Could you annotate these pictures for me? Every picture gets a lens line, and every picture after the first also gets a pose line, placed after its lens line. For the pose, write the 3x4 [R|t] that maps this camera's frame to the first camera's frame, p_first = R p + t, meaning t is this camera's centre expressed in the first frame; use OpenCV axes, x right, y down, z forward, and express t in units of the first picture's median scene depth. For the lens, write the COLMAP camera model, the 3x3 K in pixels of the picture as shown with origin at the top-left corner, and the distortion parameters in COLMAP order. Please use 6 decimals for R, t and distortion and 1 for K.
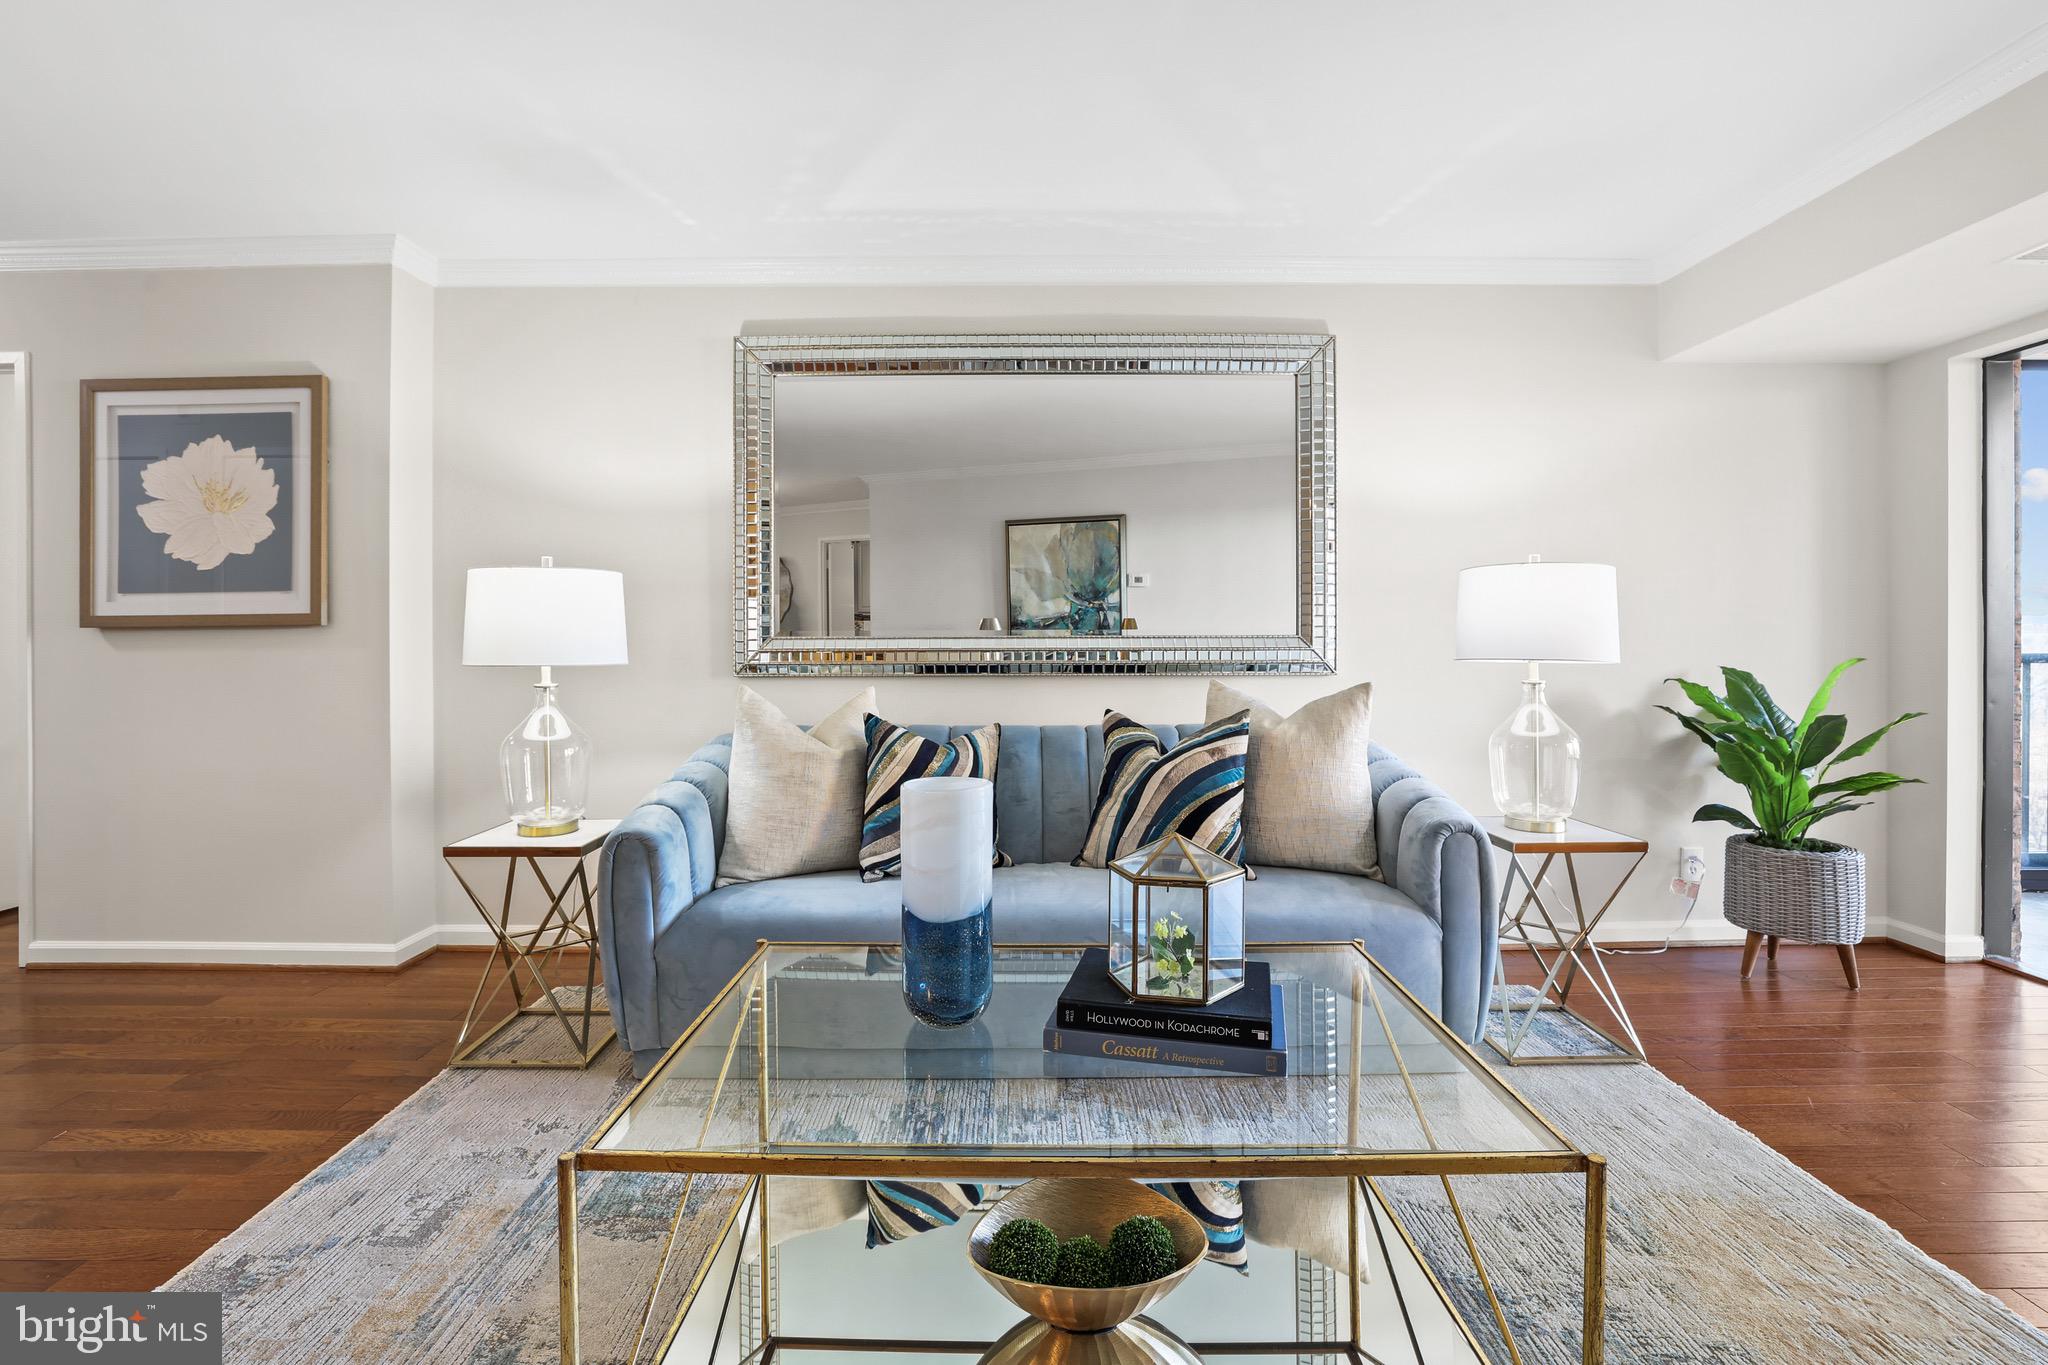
lens RADIAL K [[896.4, 0, 1023.6], [0, 896.4, 656.7], [0, 0, 1]] dist [-0.024302, 0.000754]
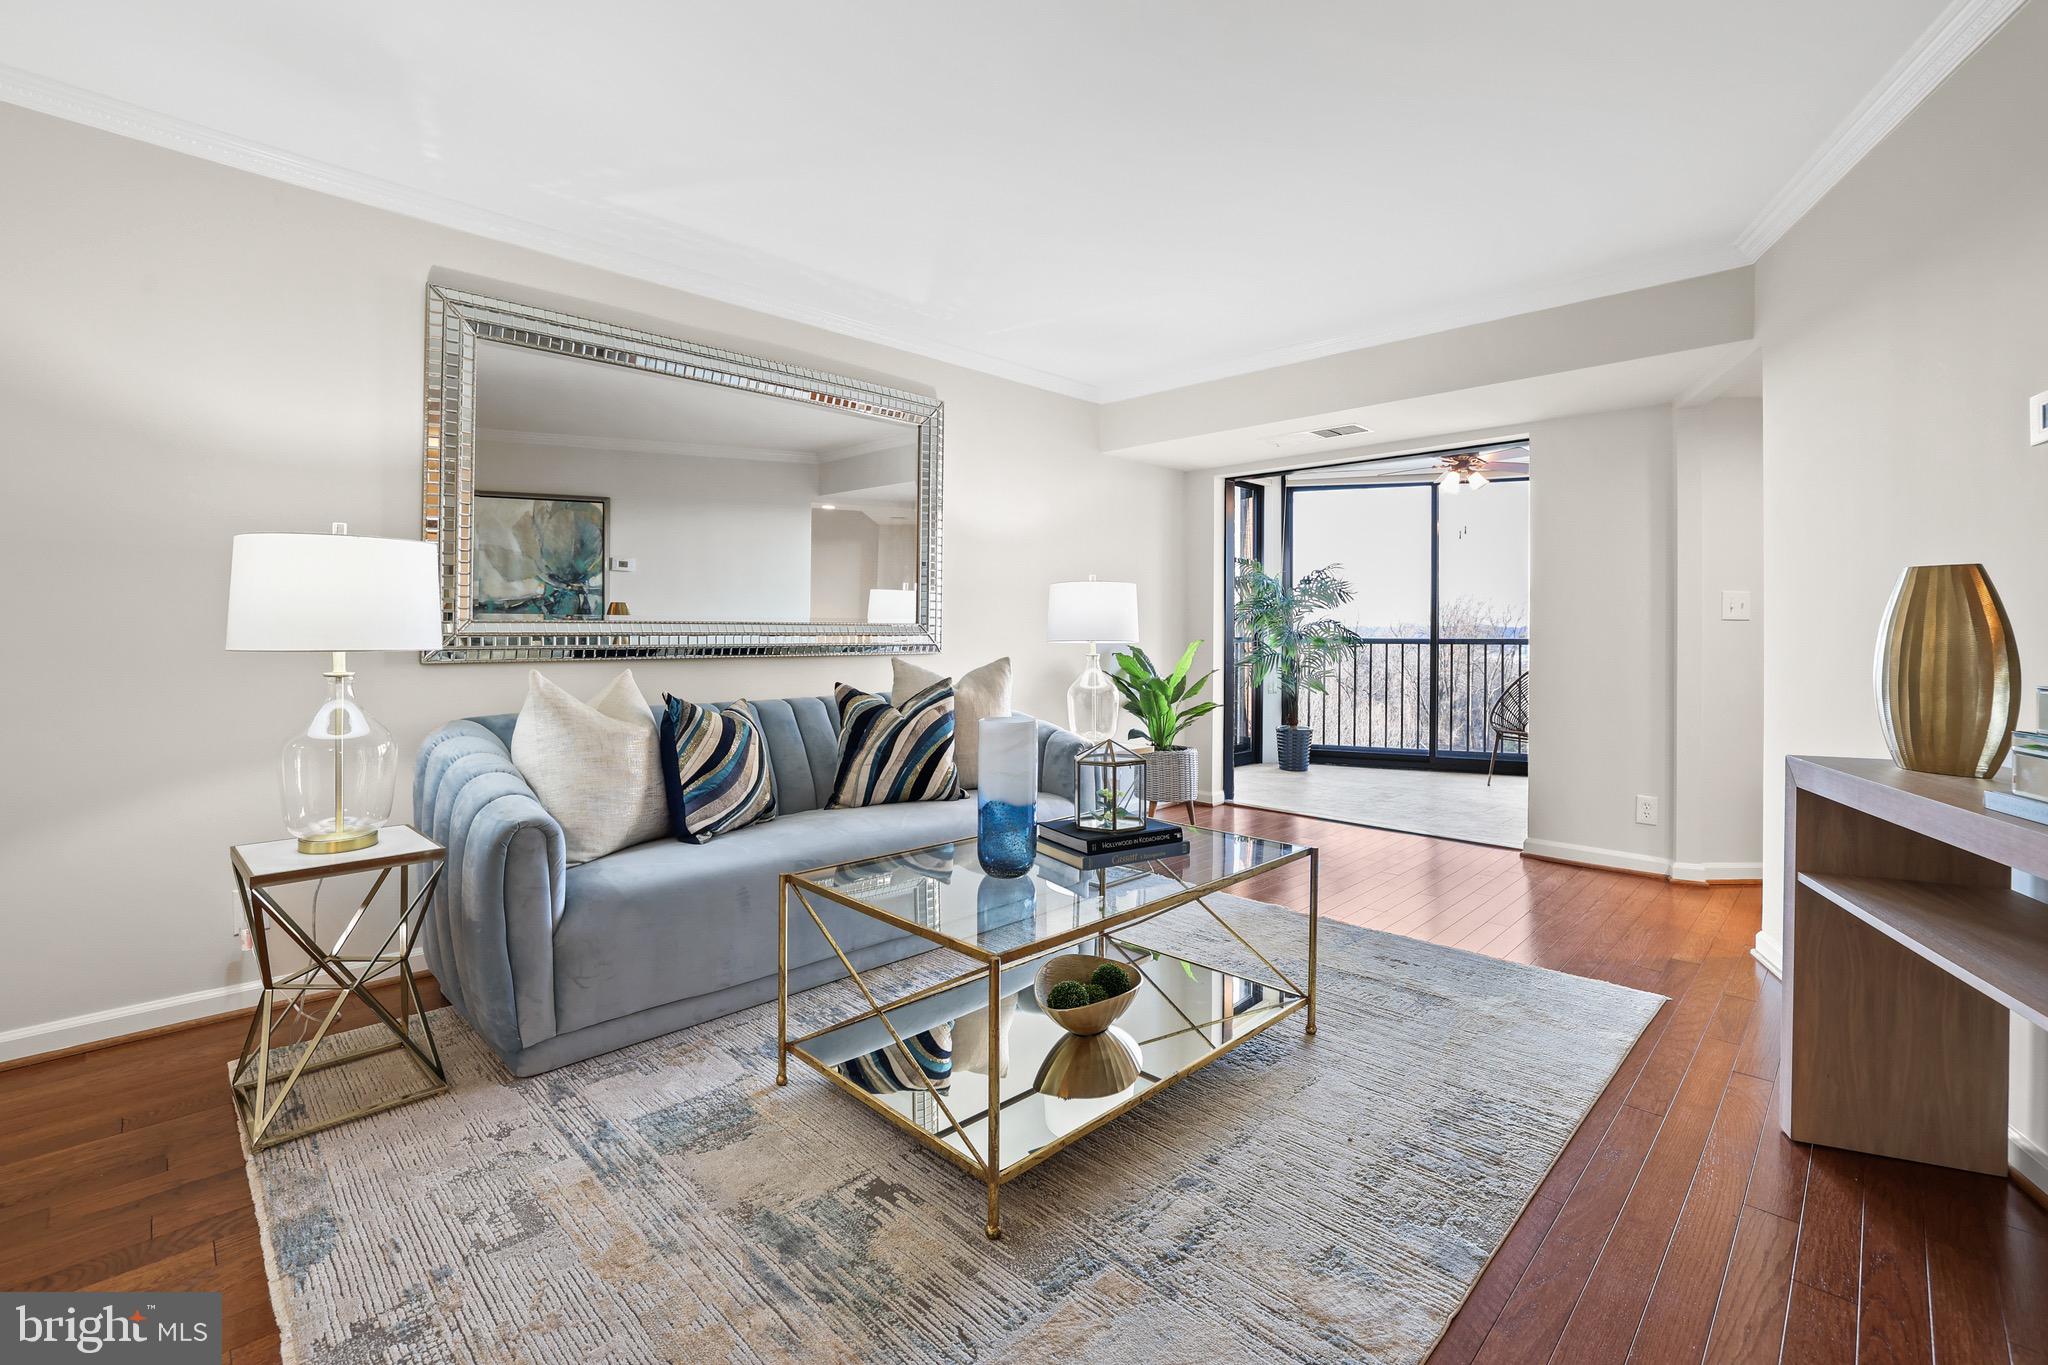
lens RADIAL K [[891.8, 0, 1030.2], [0, 891.8, 636.2], [0, 0, 1]] dist [-0.017200, 0.000327]
pose [[0.714181, 0.000374, 0.699961, -0.503205], [0.004169, 0.999980, -0.004788, 0.002076], [-0.699948, 0.006338, 0.714165, -0.052441]]
